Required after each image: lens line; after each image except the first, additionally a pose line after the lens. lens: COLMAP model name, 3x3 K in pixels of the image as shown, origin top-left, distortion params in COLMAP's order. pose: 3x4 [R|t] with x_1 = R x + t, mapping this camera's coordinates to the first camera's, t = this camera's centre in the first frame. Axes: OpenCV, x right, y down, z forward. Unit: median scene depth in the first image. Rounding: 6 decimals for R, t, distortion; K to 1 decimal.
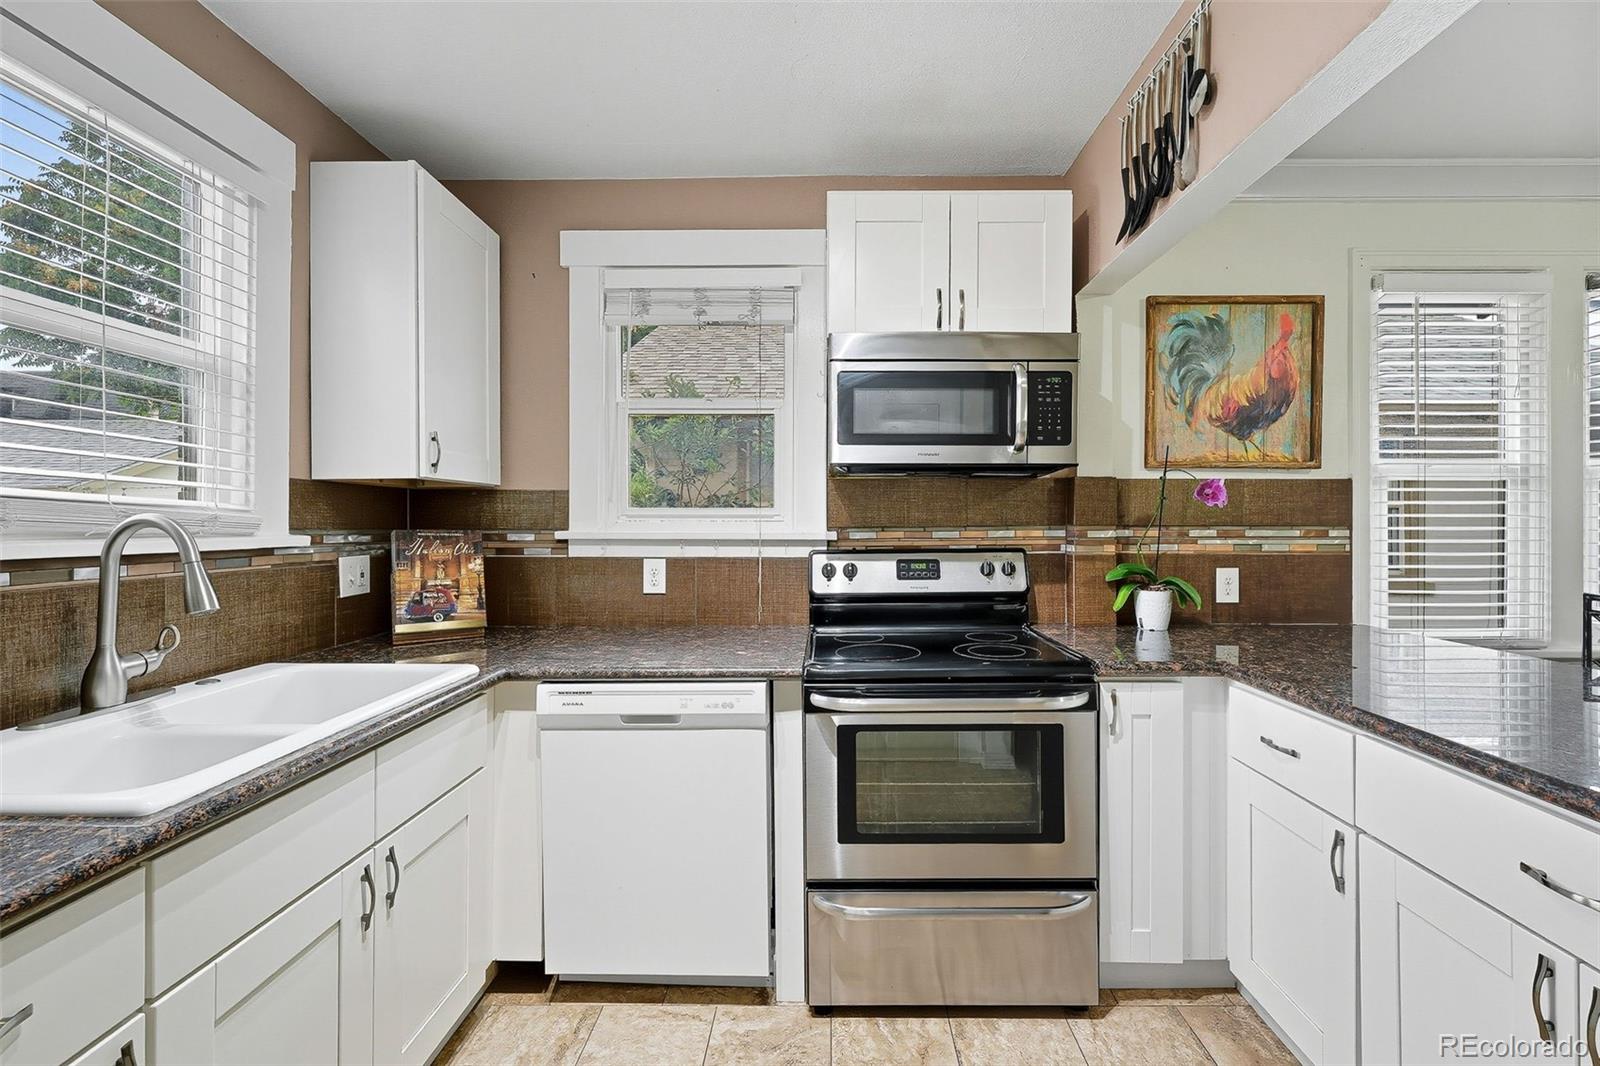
lens RADIAL K [[665.1, 0, 825.8], [0, 665.1, 519.4], [0, 0, 1]] dist [0.001139, 0.000725]
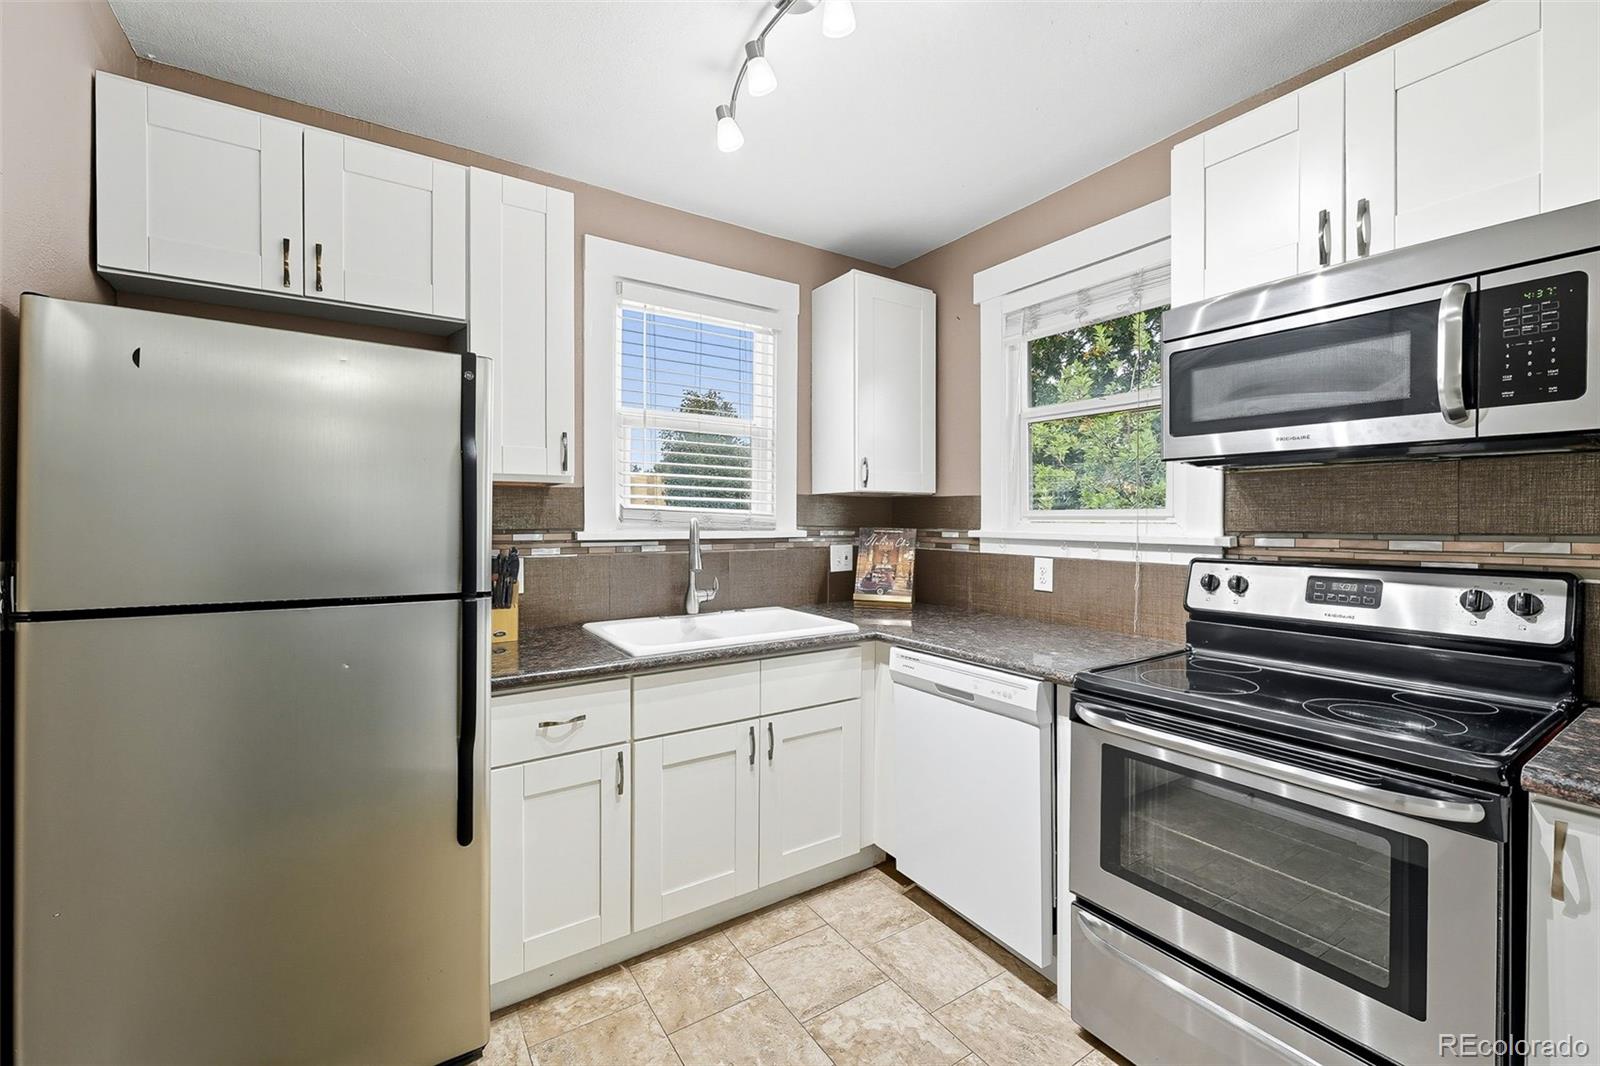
lens RADIAL K [[655.1, 0, 794.2], [0, 655.1, 523.1], [0, 0, 1]] dist [-0.002250, 0.001162]
pose [[0.547318, 0.008647, -0.836880, 0.410838], [0.000240, 0.999945, 0.010489, -0.007795], [0.836925, -0.005942, 0.547286, 0.100795]]
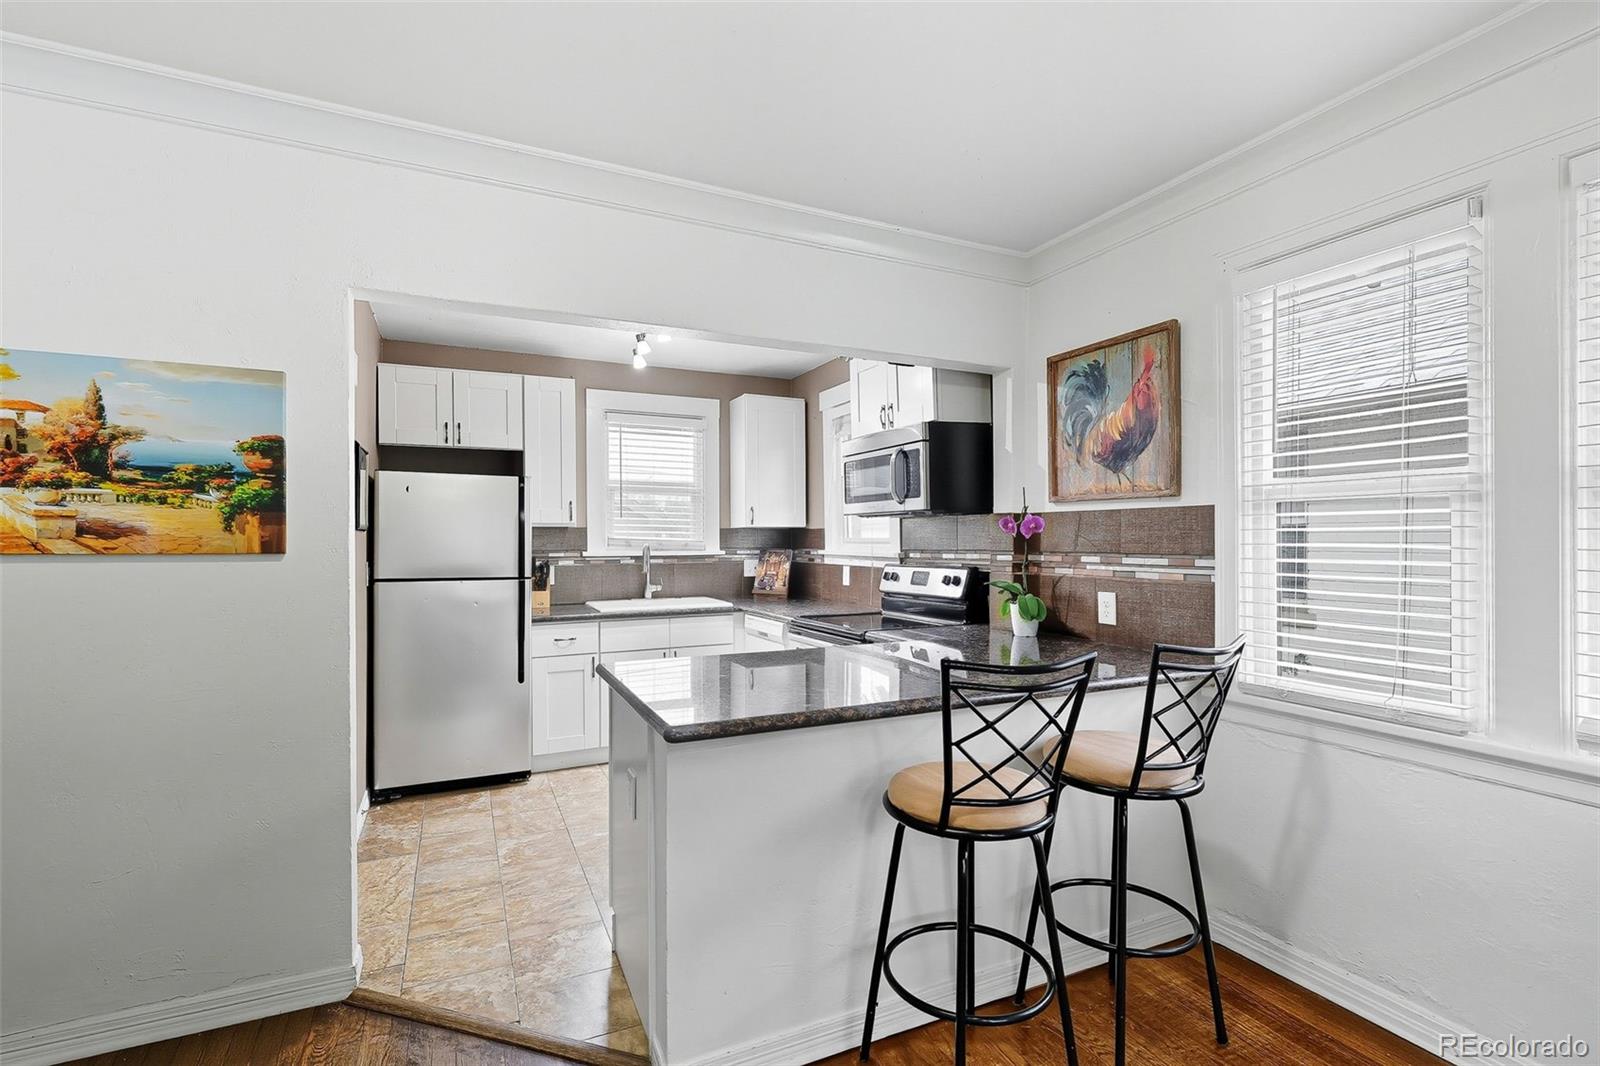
lens RADIAL K [[740.4, 0, 792.5], [0, 740.4, 543.8], [0, 0, 1]] dist [-0.004488, 0.001475]
pose [[0.420036, 0.005514, -0.907491, 1.540117], [0.007737, 0.999923, 0.009657, -0.021987], [0.907475, -0.011077, 0.419961, 0.033464]]
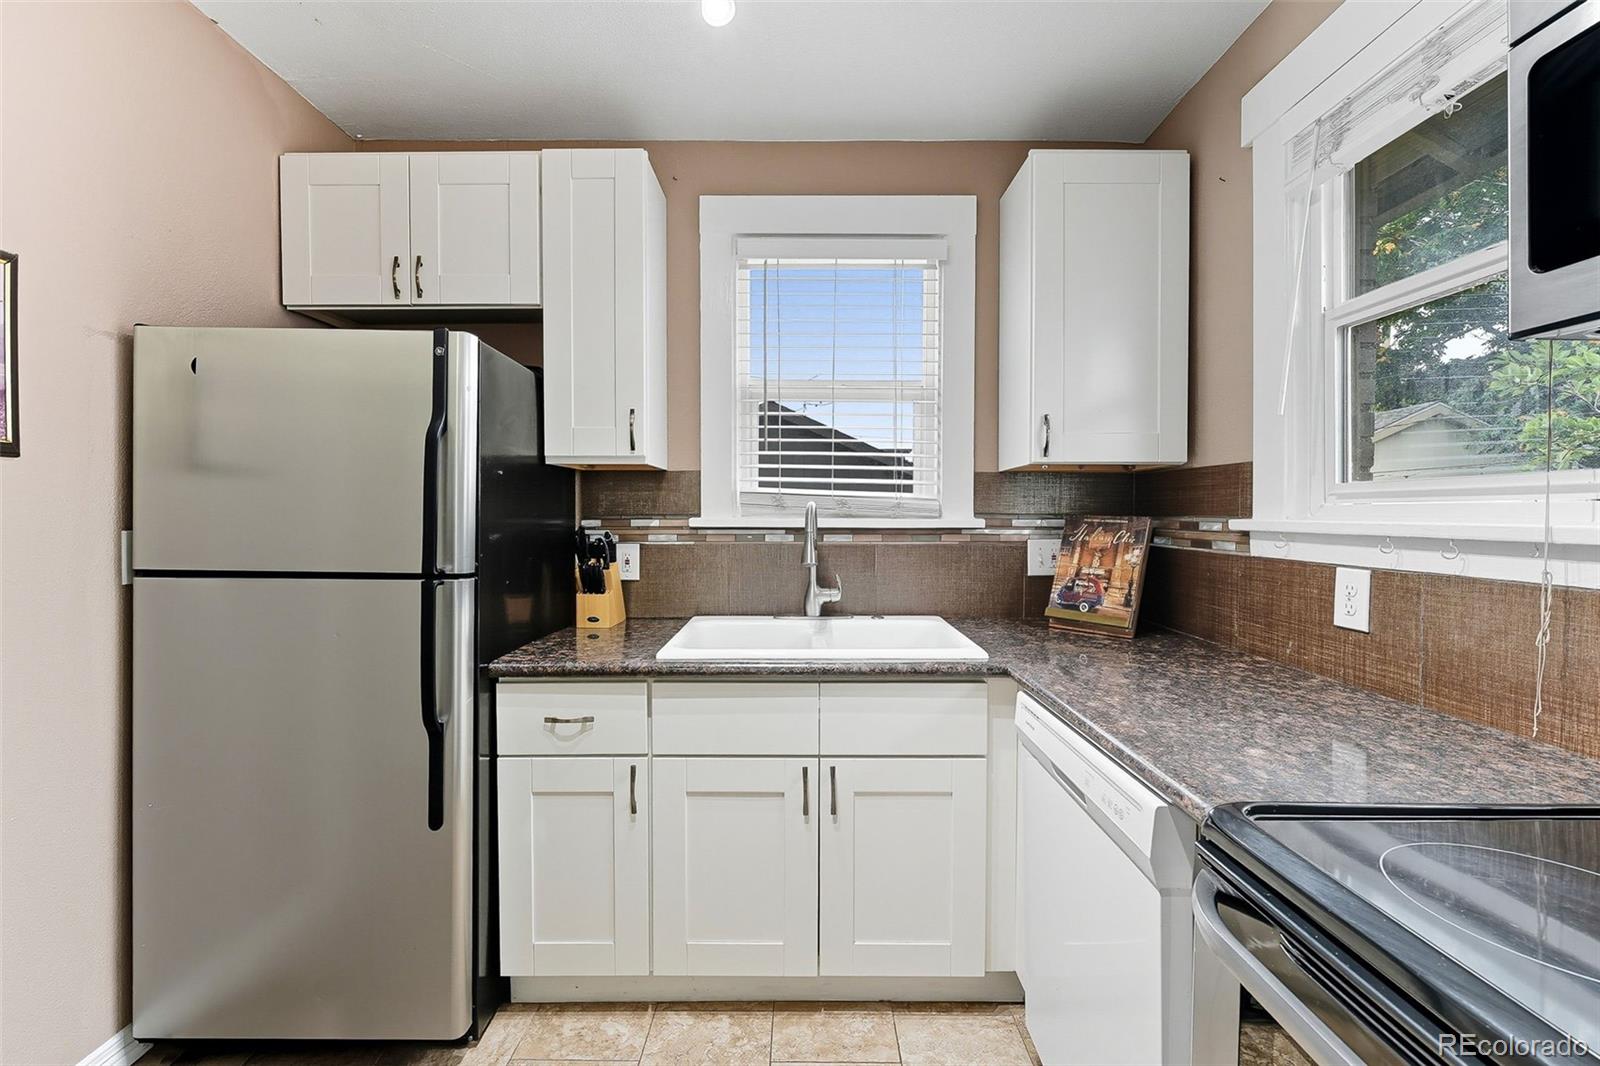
lens RADIAL K [[655.1, 0, 794.7], [0, 655.1, 525.0], [0, 0, 1]] dist [-0.002250, 0.001162]
pose [[-0.006390, 0.018149, -0.999815, 0.323246], [0.002679, 0.999832, 0.018132, 0.010192], [0.999976, -0.002563, -0.006438, 0.537153]]
